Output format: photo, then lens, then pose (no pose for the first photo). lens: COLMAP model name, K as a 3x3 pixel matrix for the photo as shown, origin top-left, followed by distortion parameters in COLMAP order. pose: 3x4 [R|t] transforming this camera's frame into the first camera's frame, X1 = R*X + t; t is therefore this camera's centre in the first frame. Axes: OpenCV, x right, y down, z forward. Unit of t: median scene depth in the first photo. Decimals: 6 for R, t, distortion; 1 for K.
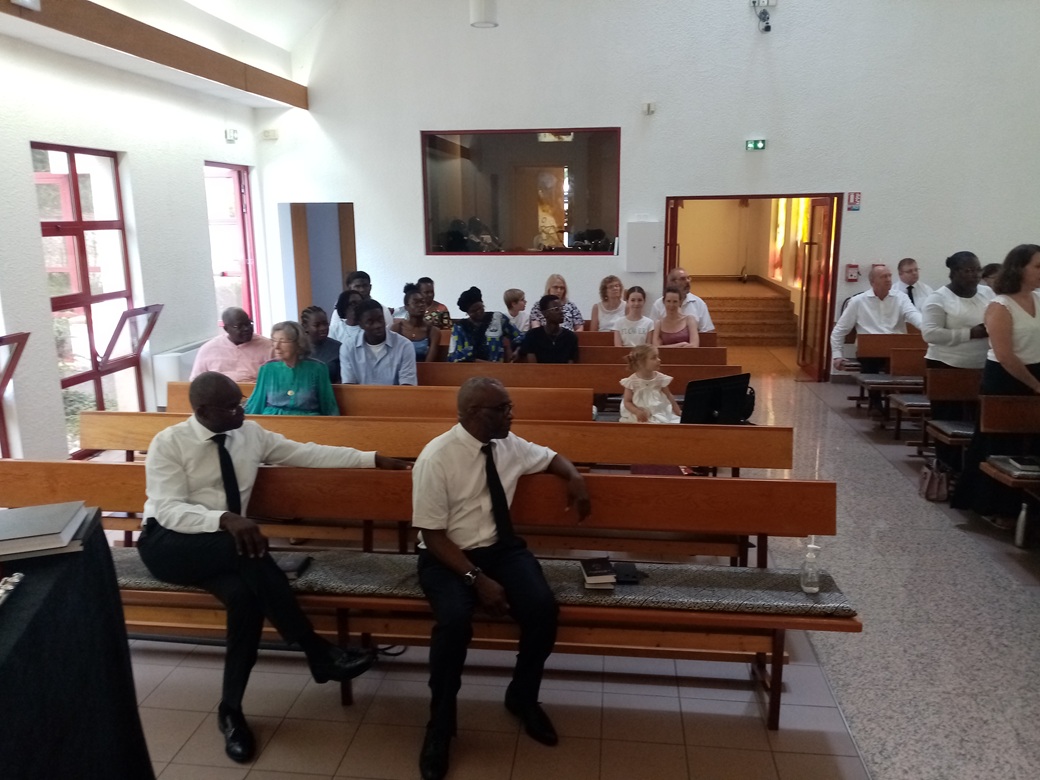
lens RADIAL K [[834.3, 0, 520.0], [0, 834.3, 390.0], [0, 0, 1]] dist [0.007701, 0.003953]
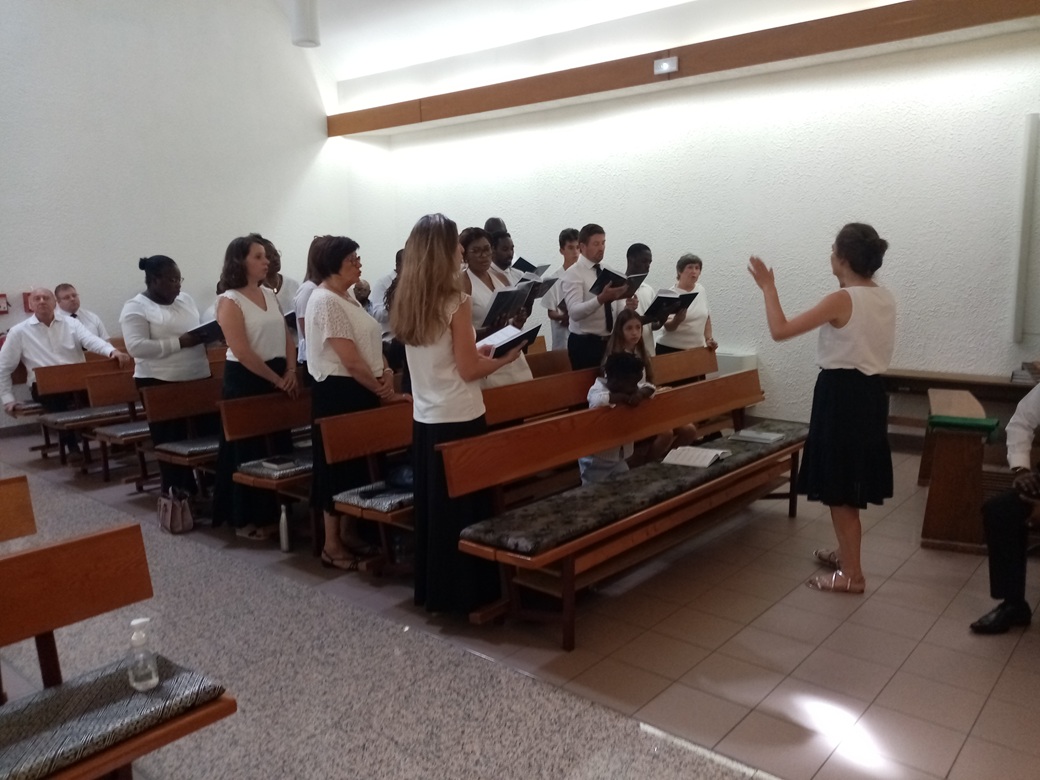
lens RADIAL K [[834.3, 0, 520.0], [0, 834.3, 390.0], [0, 0, 1]] dist [0.007701, 0.003953]
pose [[0.561656, -0.135649, 0.816175, -0.001895], [0.187037, 0.981748, 0.034457, 0.023874], [-0.805953, 0.133302, 0.576776, 0.210144]]
